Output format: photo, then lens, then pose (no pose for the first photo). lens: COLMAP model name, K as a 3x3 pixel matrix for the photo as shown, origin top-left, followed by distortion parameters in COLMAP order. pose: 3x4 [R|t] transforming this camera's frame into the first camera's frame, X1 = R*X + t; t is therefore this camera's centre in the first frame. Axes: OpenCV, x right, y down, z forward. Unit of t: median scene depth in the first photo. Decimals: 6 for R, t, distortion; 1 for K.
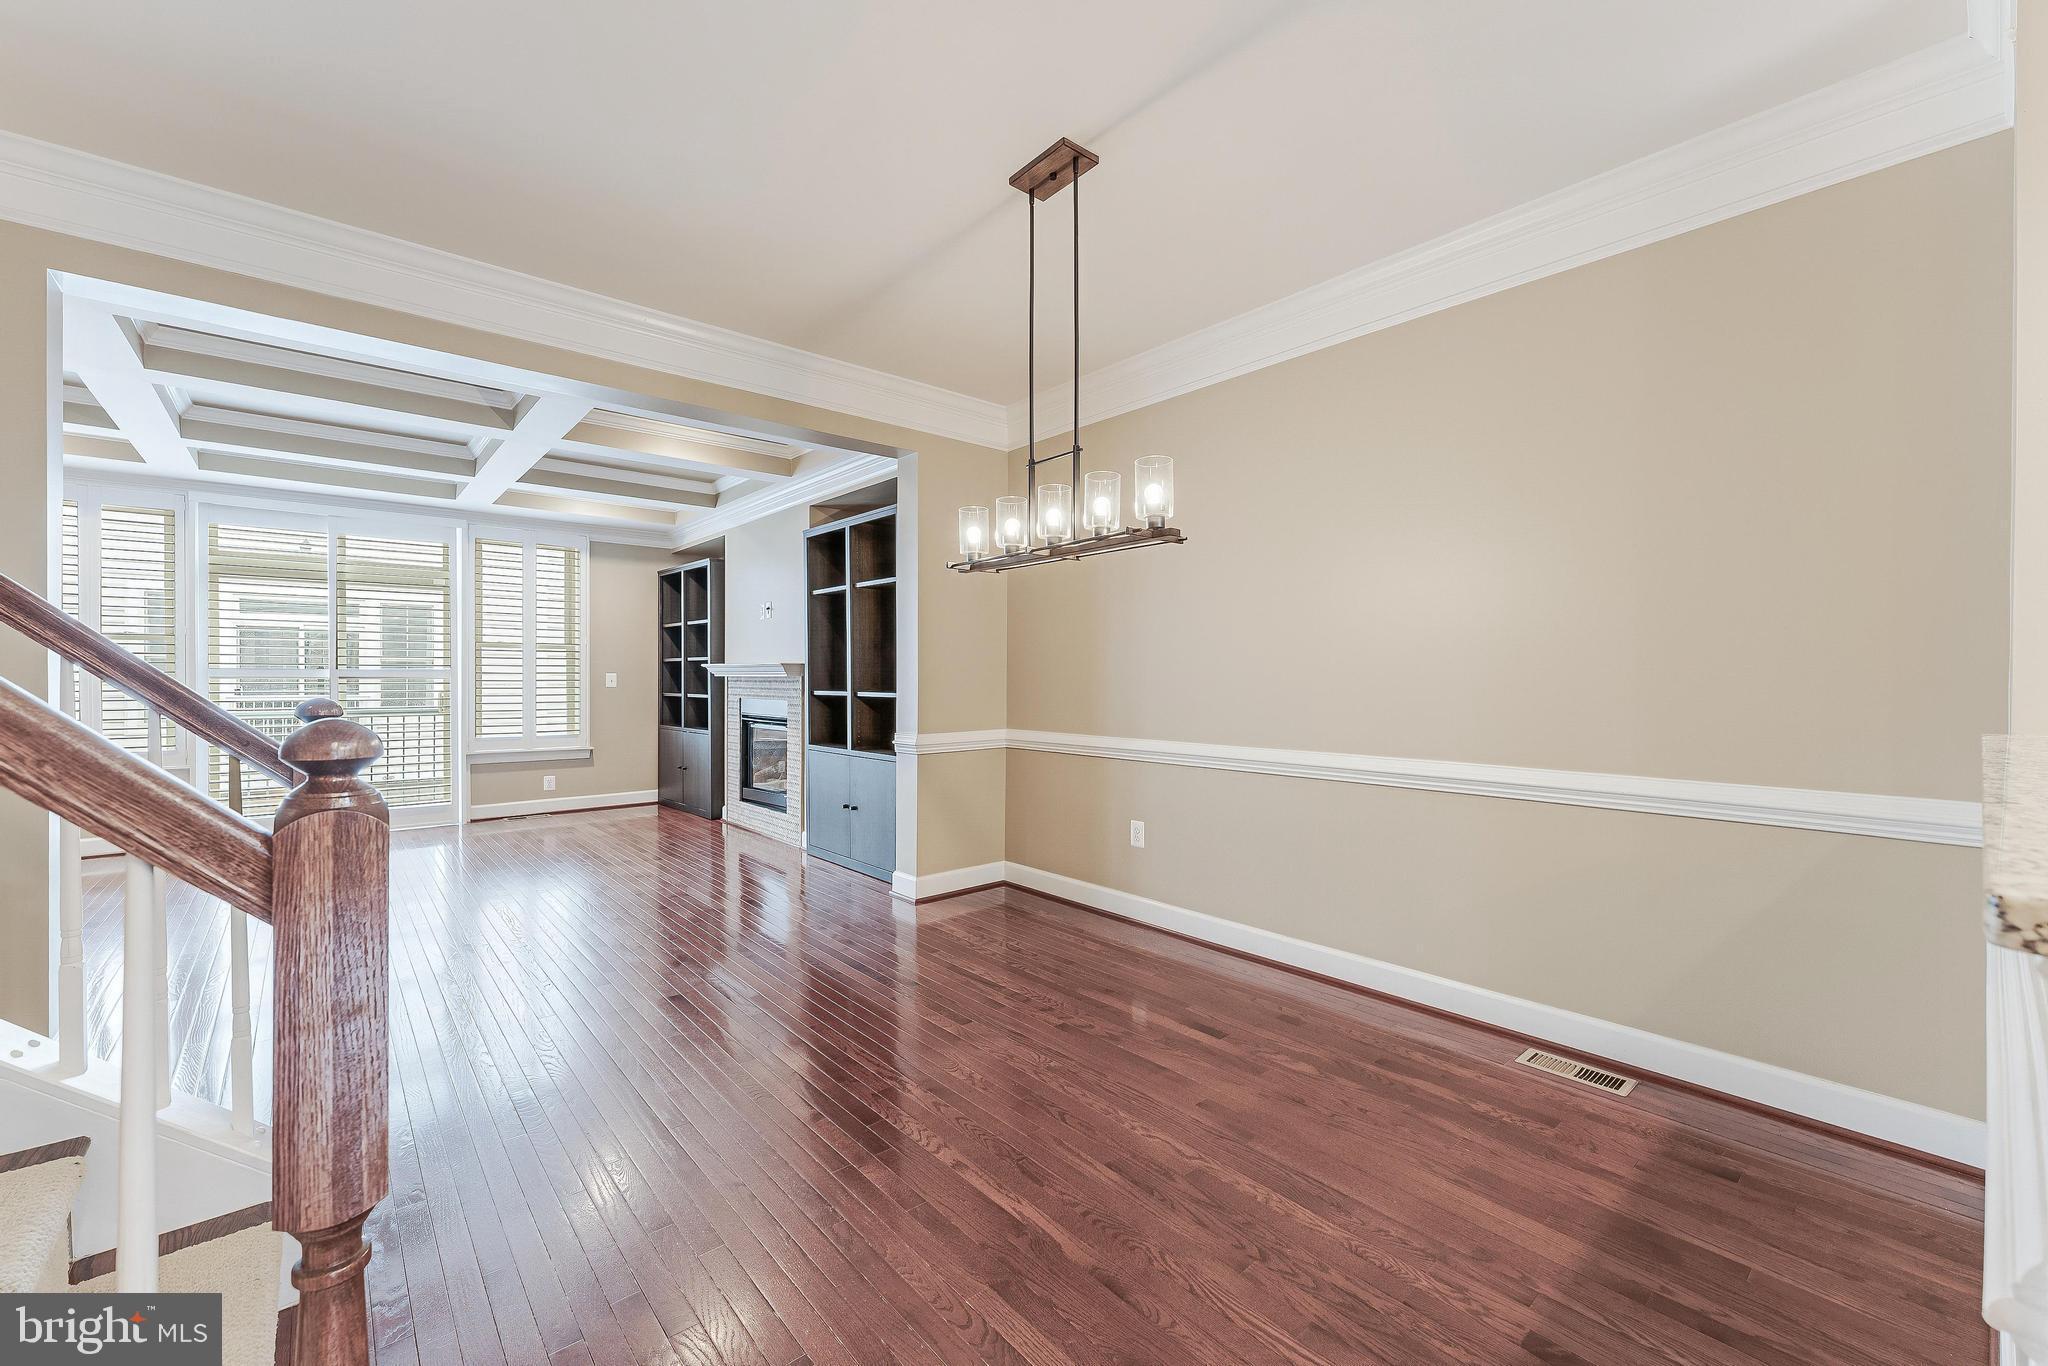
lens RADIAL K [[829.5, 0, 1030.9], [0, 829.5, 684.0], [0, 0, 1]] dist [0.003080, -0.000565]
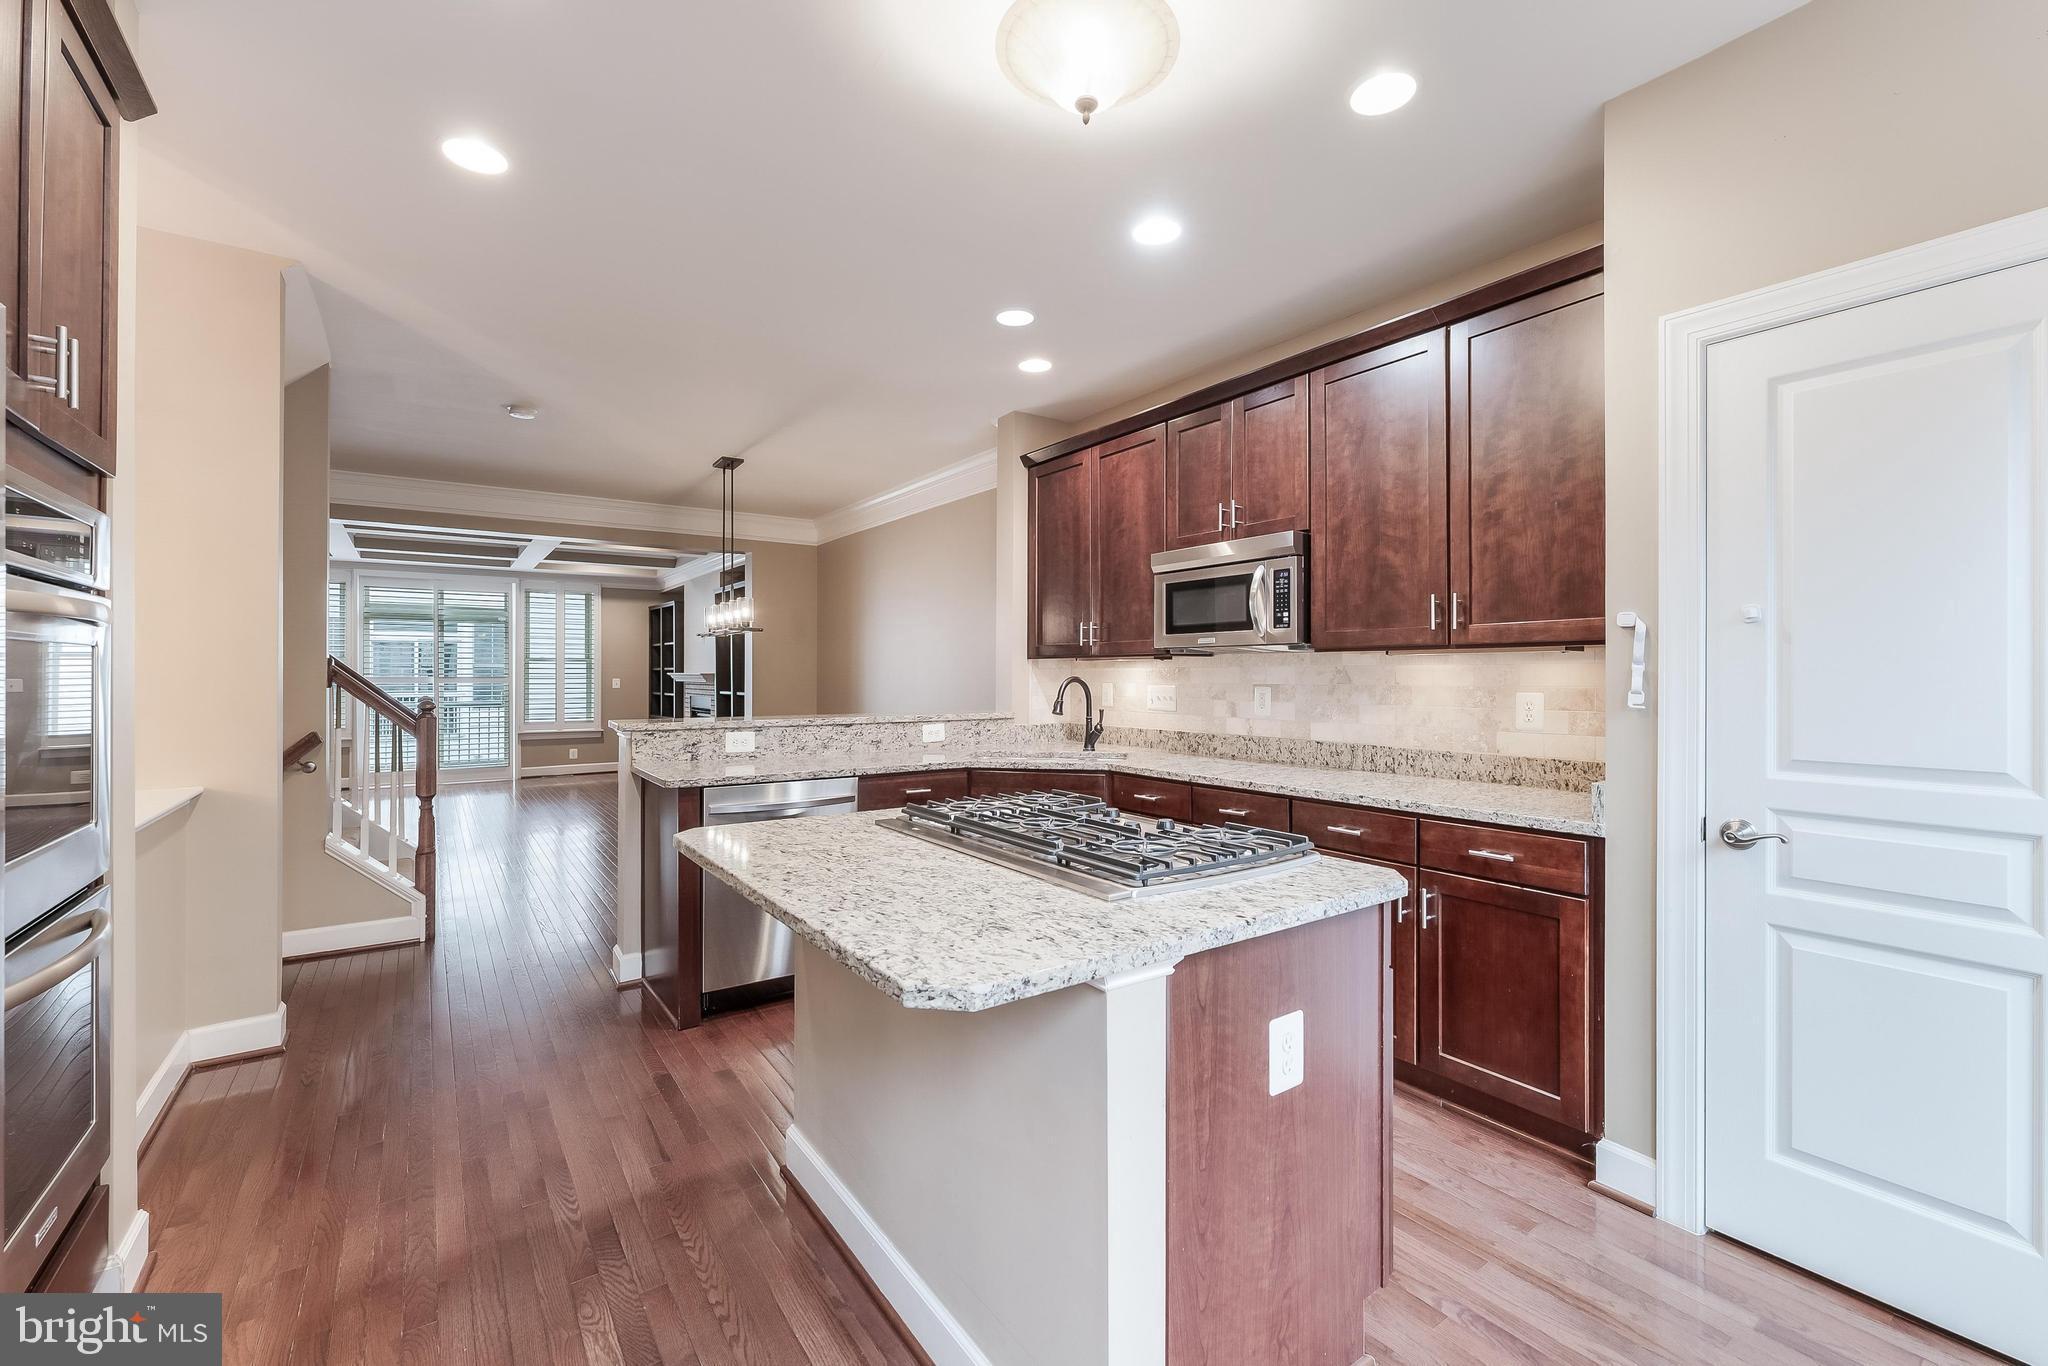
lens RADIAL K [[829.5, 0, 1014.6], [0, 829.5, 677.0], [0, 0, 1]] dist [0.003080, -0.000565]
pose [[0.995526, -0.001697, -0.094478, 0.351337], [0.001235, 0.999987, -0.004952, -0.008161], [0.094485, 0.004813, 0.995515, -0.405959]]
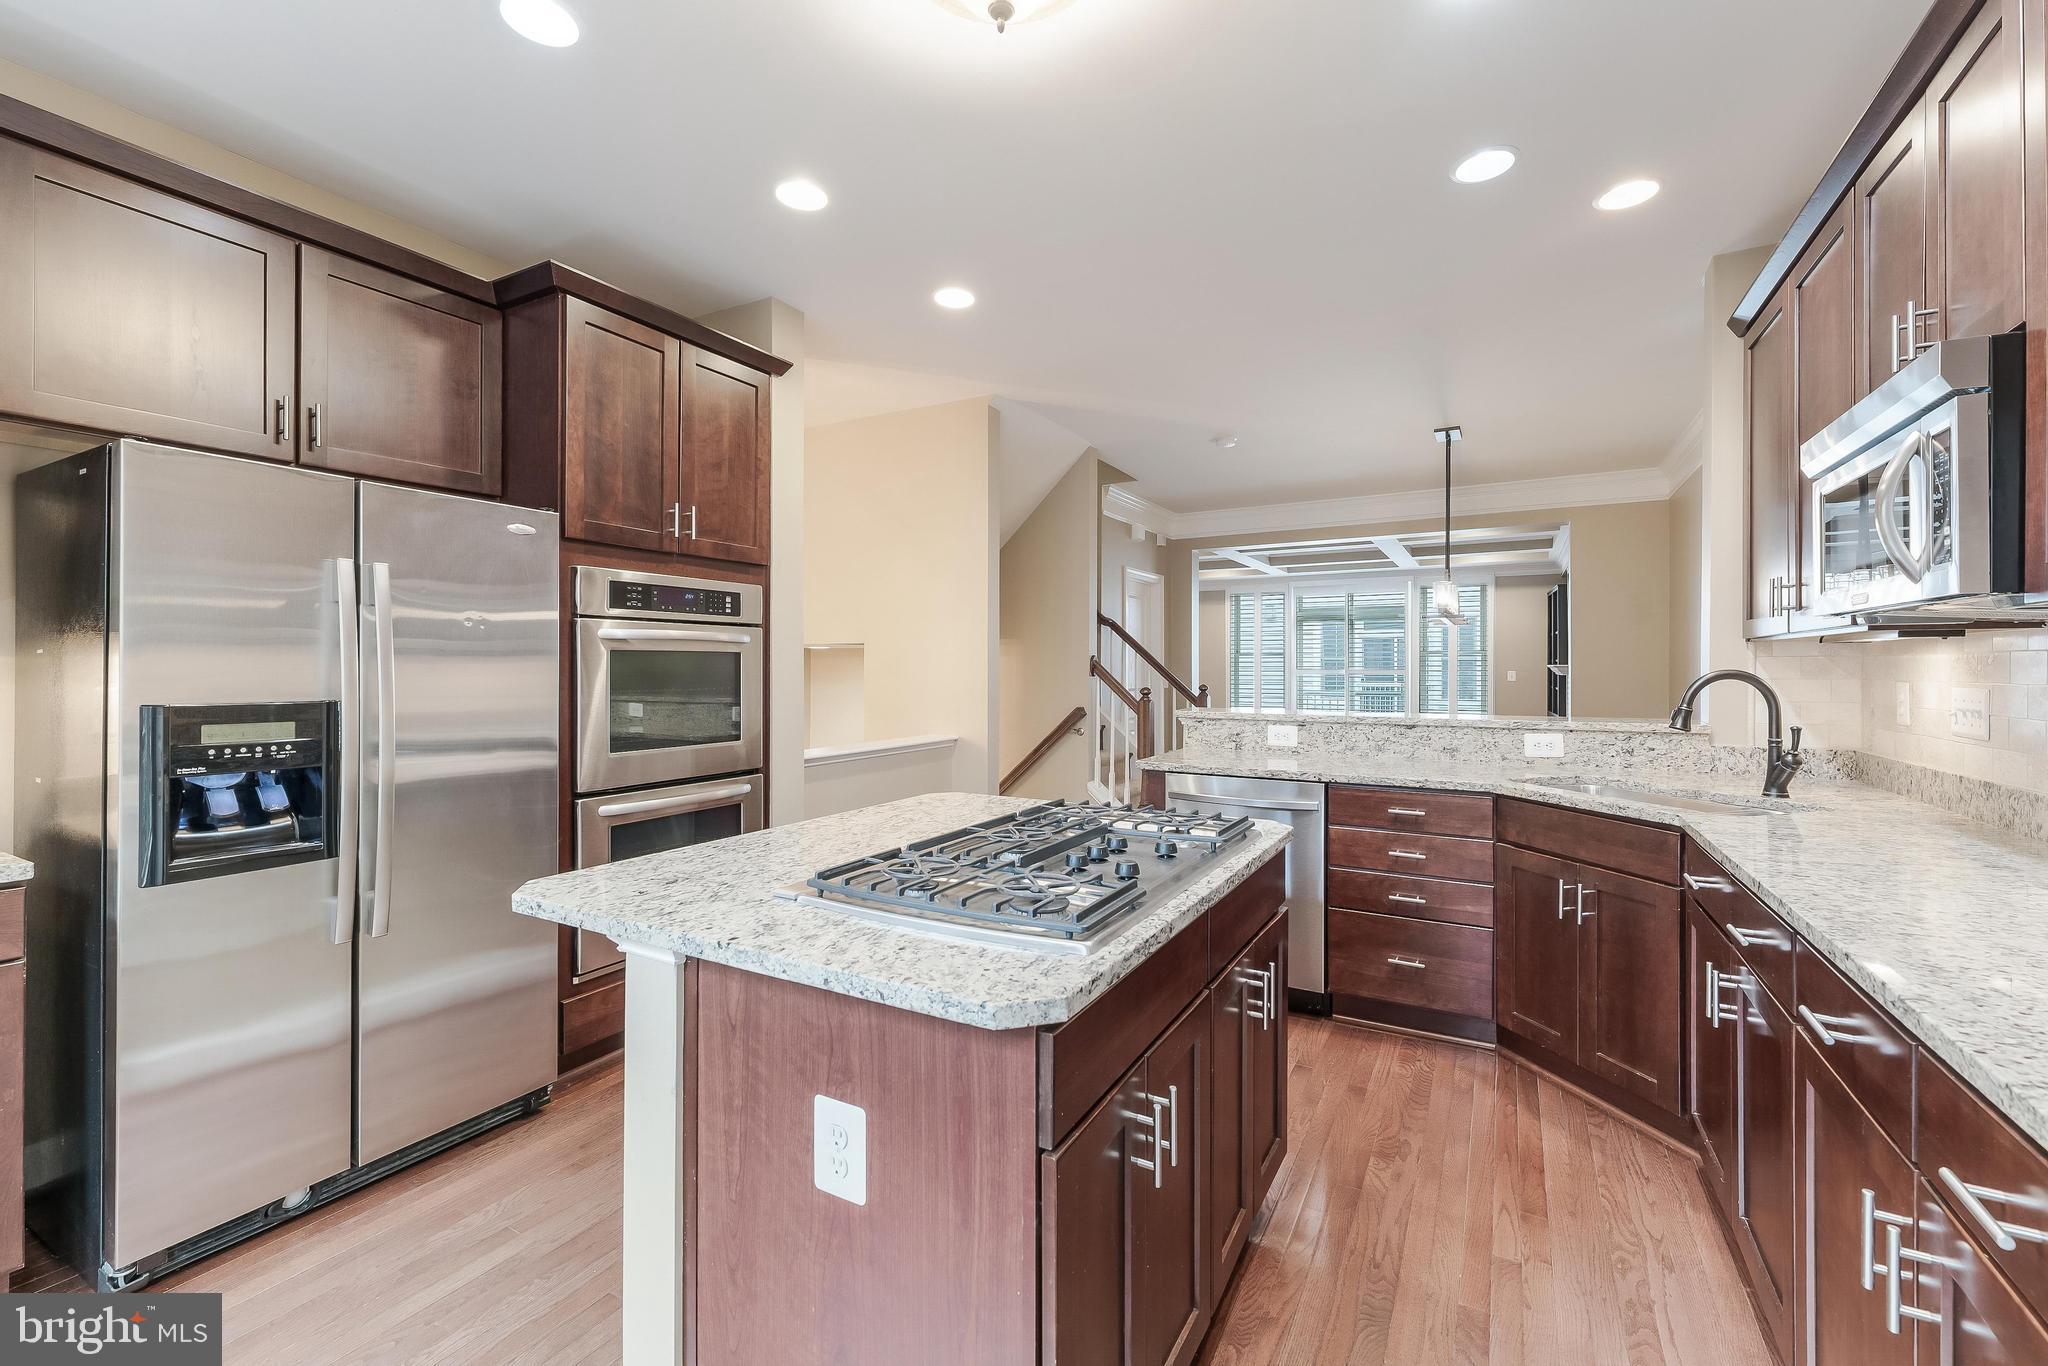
lens RADIAL K [[829.5, 0, 1045.1], [0, 829.5, 669.0], [0, 0, 1]] dist [0.003080, -0.000565]
pose [[0.368698, -0.000647, -0.929549, 0.534223], [-0.005212, 0.999983, -0.002764, -0.008969], [0.929535, 0.005864, 0.368688, -0.243480]]
